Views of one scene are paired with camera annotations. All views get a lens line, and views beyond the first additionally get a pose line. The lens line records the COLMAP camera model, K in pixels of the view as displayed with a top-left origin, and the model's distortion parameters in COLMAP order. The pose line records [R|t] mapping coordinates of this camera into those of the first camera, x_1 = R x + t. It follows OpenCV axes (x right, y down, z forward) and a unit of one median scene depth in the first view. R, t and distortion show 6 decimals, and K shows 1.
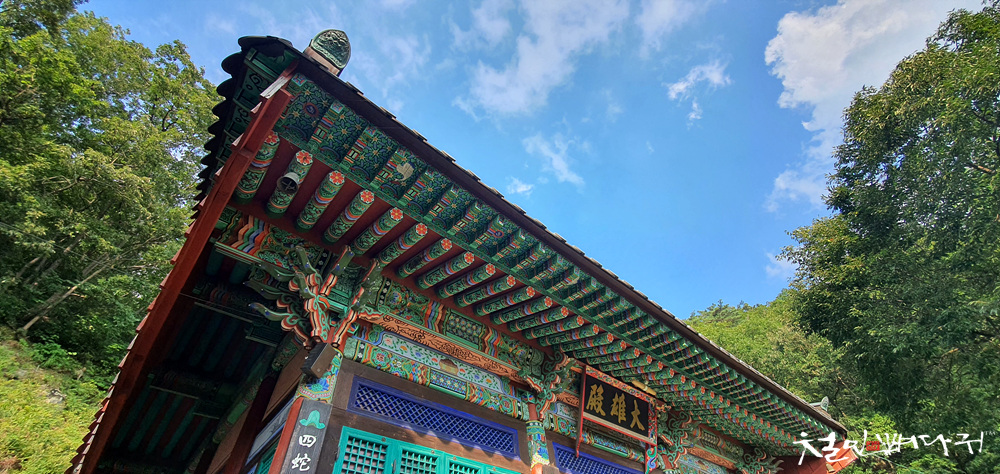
lens RADIAL K [[402.7, 0, 499.9], [0, 402.7, 245.7], [0, 0, 1]] dist [-0.003515, -0.004210]
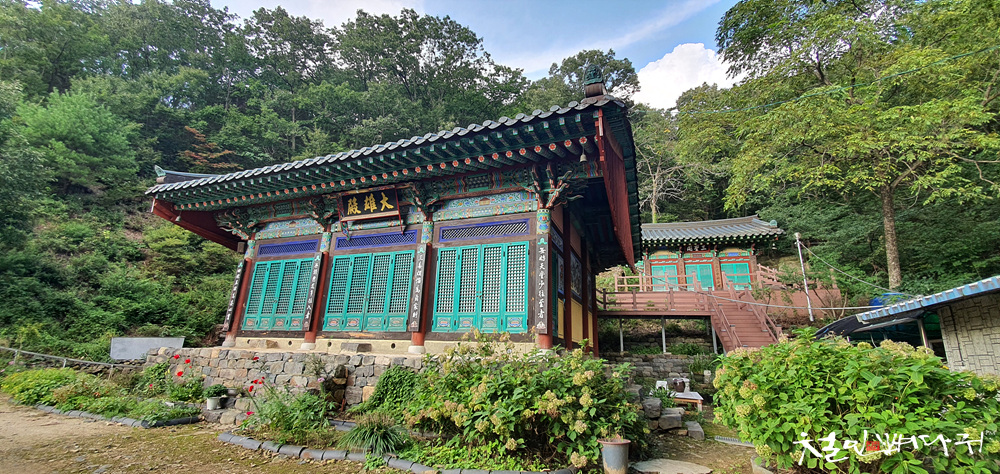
lens RADIAL K [[402.7, 0, 496.1], [0, 402.7, 241.4], [0, 0, 1]] dist [-0.003515, -0.004210]
pose [[0.461707, -0.168823, -0.870819, 2.180274], [0.625493, 0.758059, 0.184673, 0.616298], [0.628956, -0.629956, 0.455599, 0.566413]]
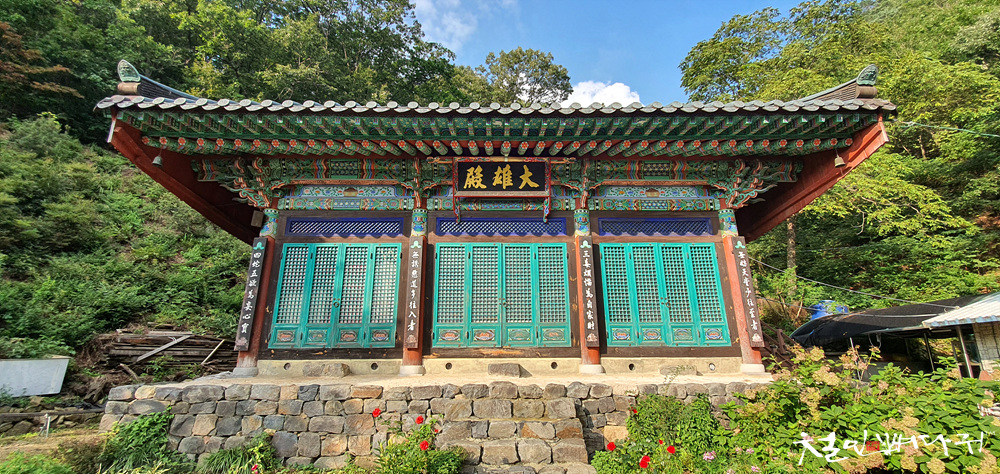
lens RADIAL K [[402.7, 0, 502.6], [0, 402.7, 244.7], [0, 0, 1]] dist [-0.003515, -0.004210]
pose [[0.766797, -0.110005, -0.632394, 1.193168], [0.453532, 0.790037, 0.412494, 0.073306], [0.454238, -0.603109, 0.655688, 0.098803]]
